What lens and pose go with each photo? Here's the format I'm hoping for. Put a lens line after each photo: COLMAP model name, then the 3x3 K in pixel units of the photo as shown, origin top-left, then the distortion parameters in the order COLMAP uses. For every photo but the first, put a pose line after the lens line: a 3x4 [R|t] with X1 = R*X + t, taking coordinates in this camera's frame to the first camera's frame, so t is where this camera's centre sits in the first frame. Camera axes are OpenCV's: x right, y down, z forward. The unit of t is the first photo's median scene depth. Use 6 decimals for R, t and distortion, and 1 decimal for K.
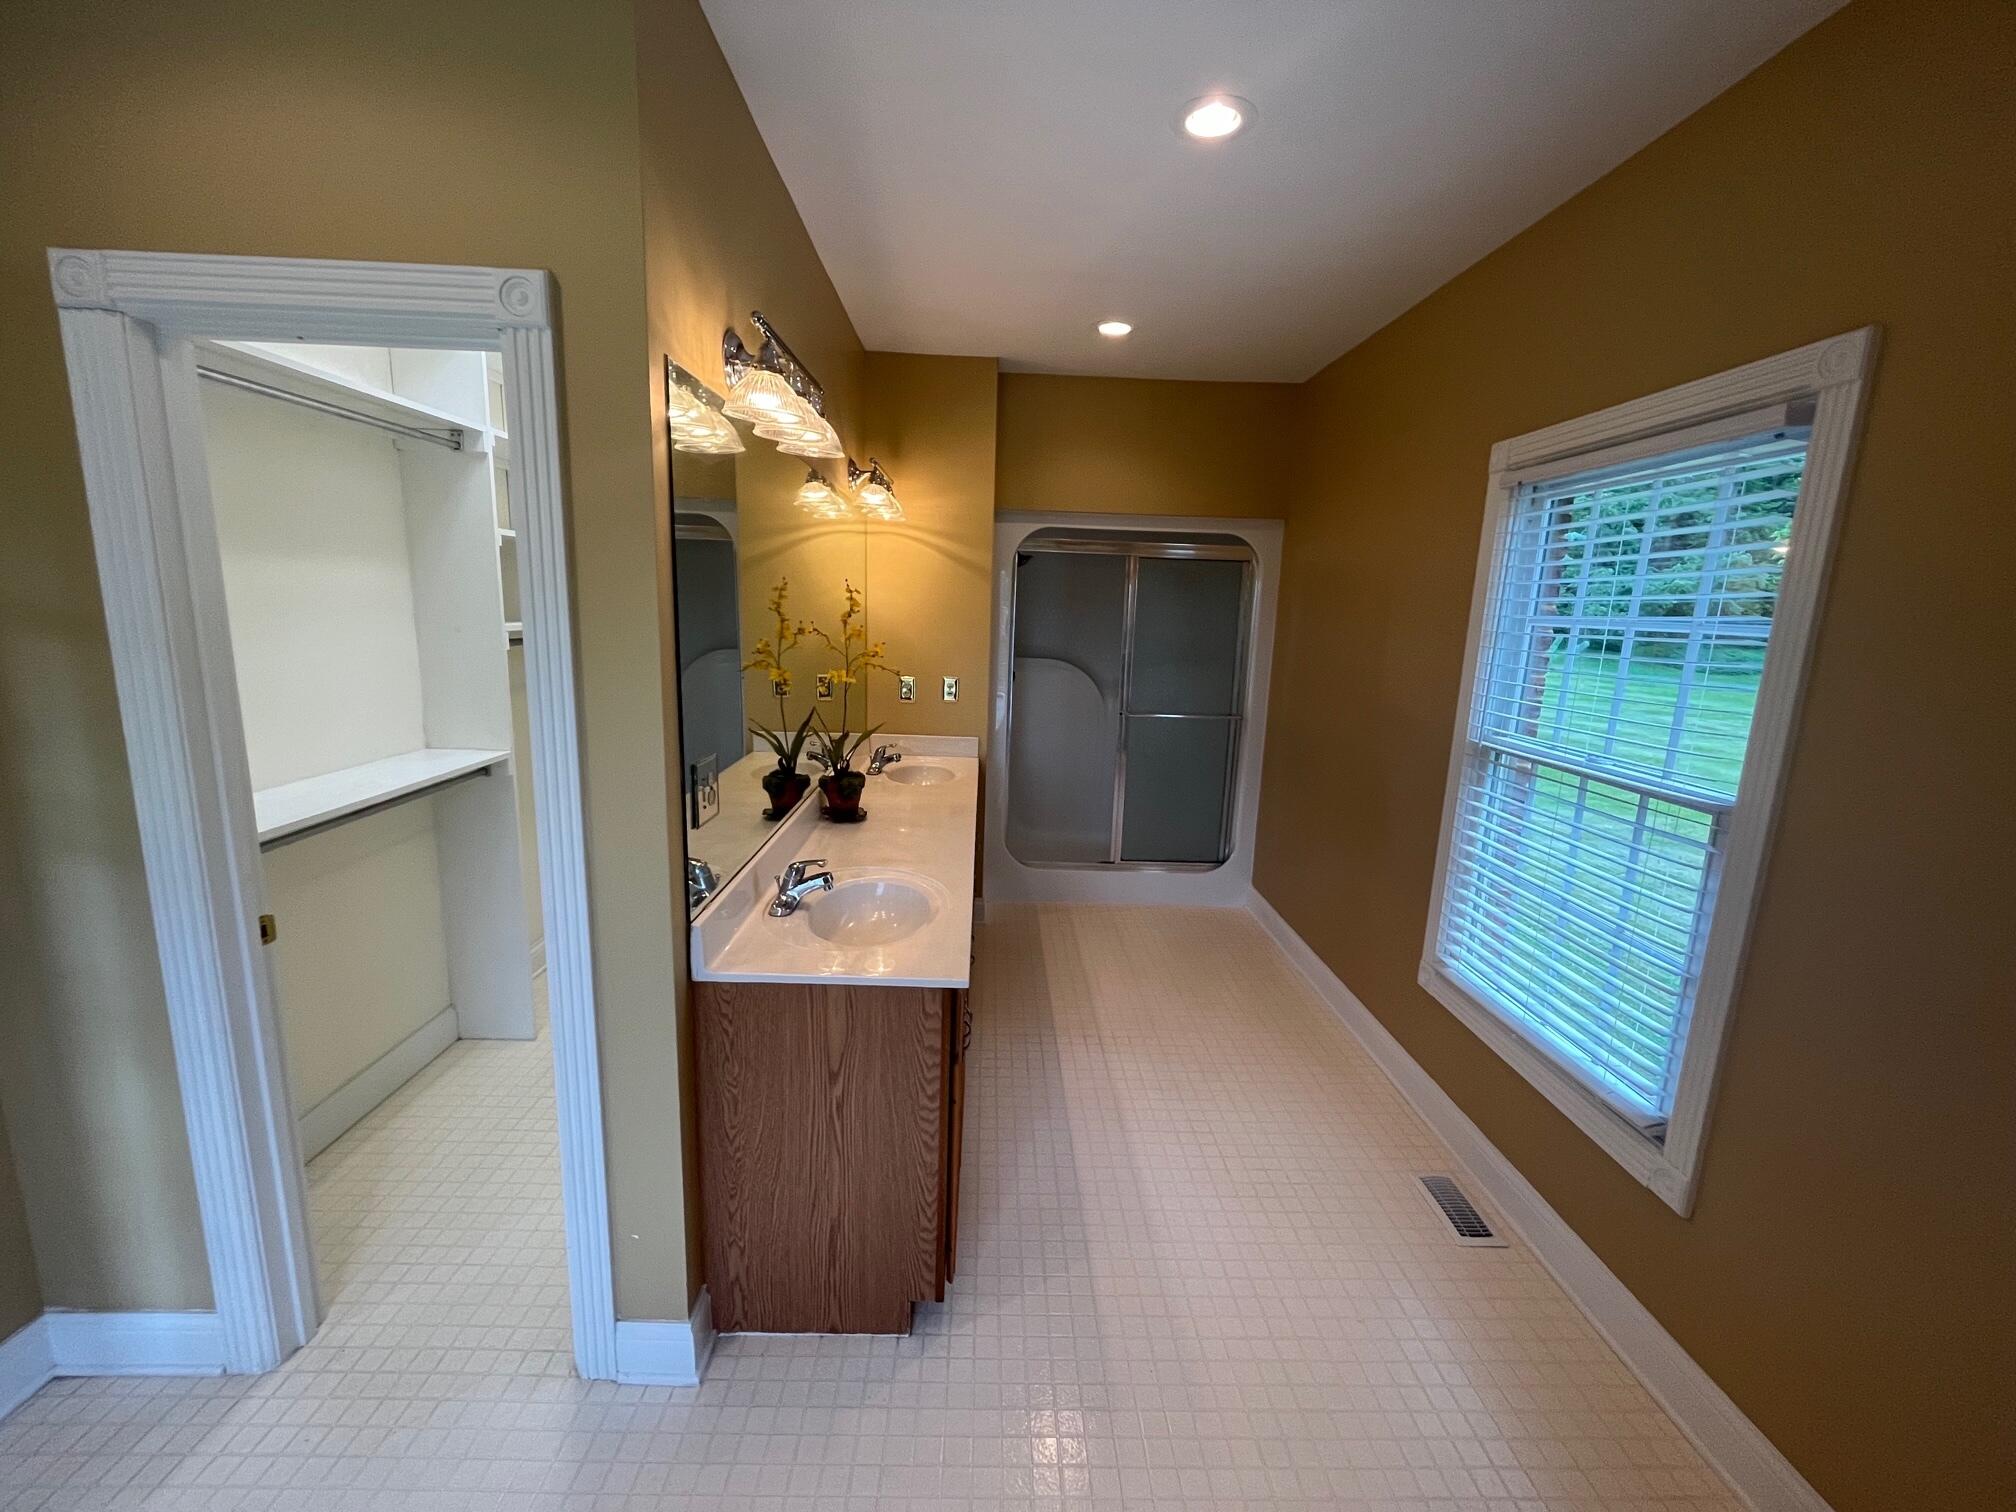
lens RADIAL K [[833.1, 0, 1008.0], [0, 833.1, 756.0], [0, 0, 1]] dist [-0.003690, -0.000402]
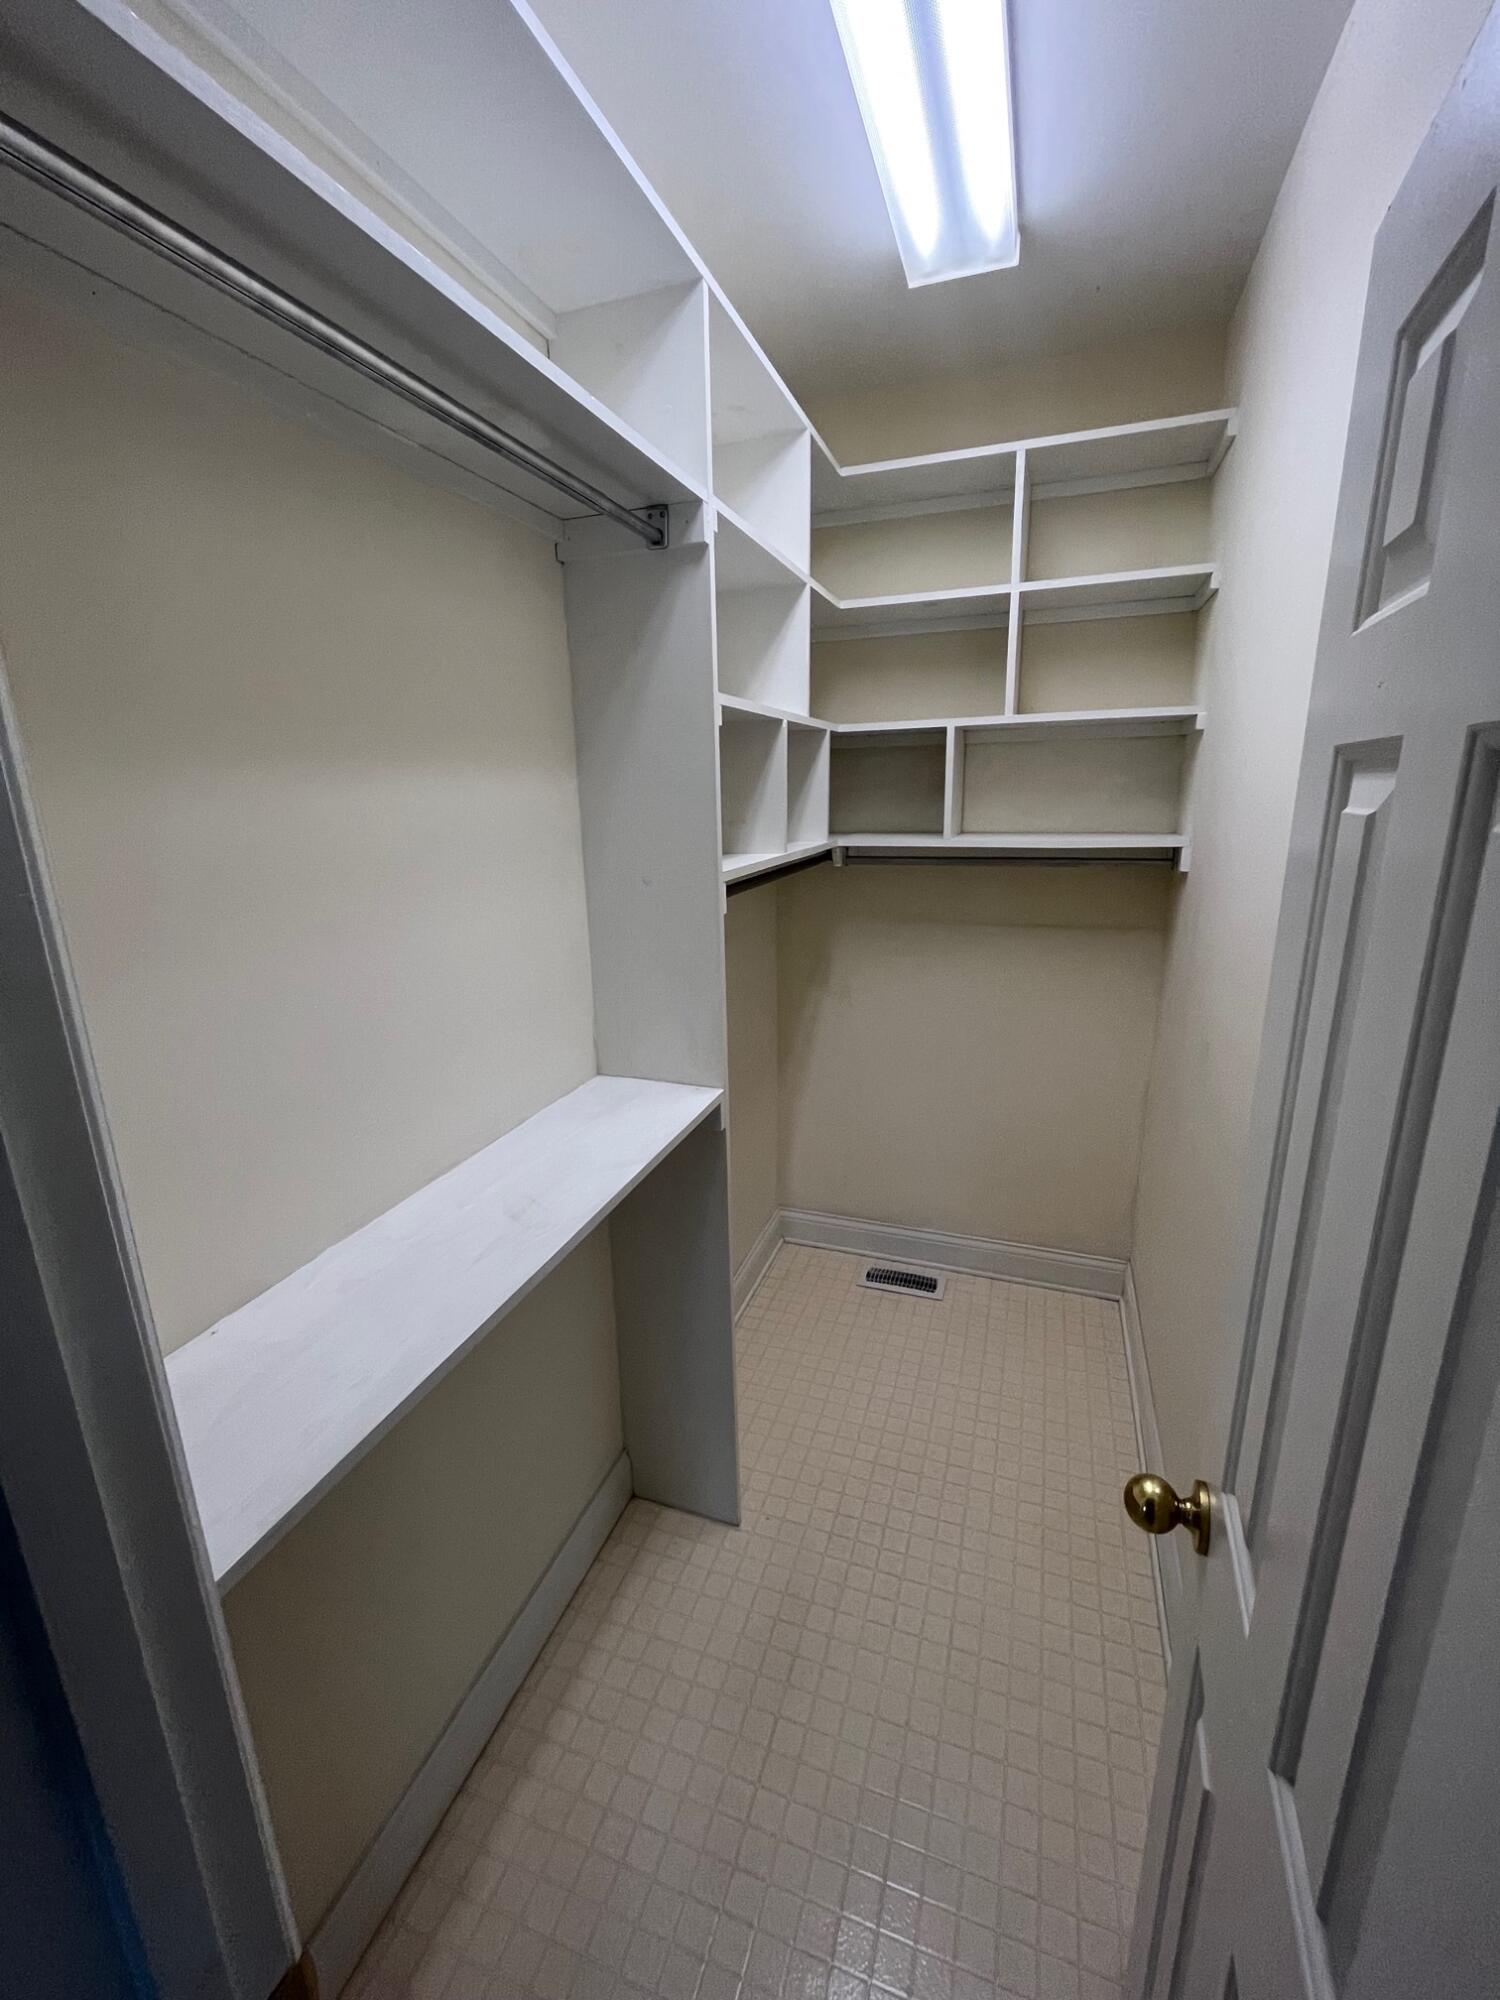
lens RADIAL K [[826.5, 0, 750.0], [0, 826.5, 1000.0], [0, 0, 1]] dist [-0.003690, -0.000402]
pose [[0.933866, 0.038163, -0.355580, -0.408068], [-0.012781, 0.997216, 0.073460, -0.118935], [0.357394, -0.064057, 0.931754, 0.511311]]
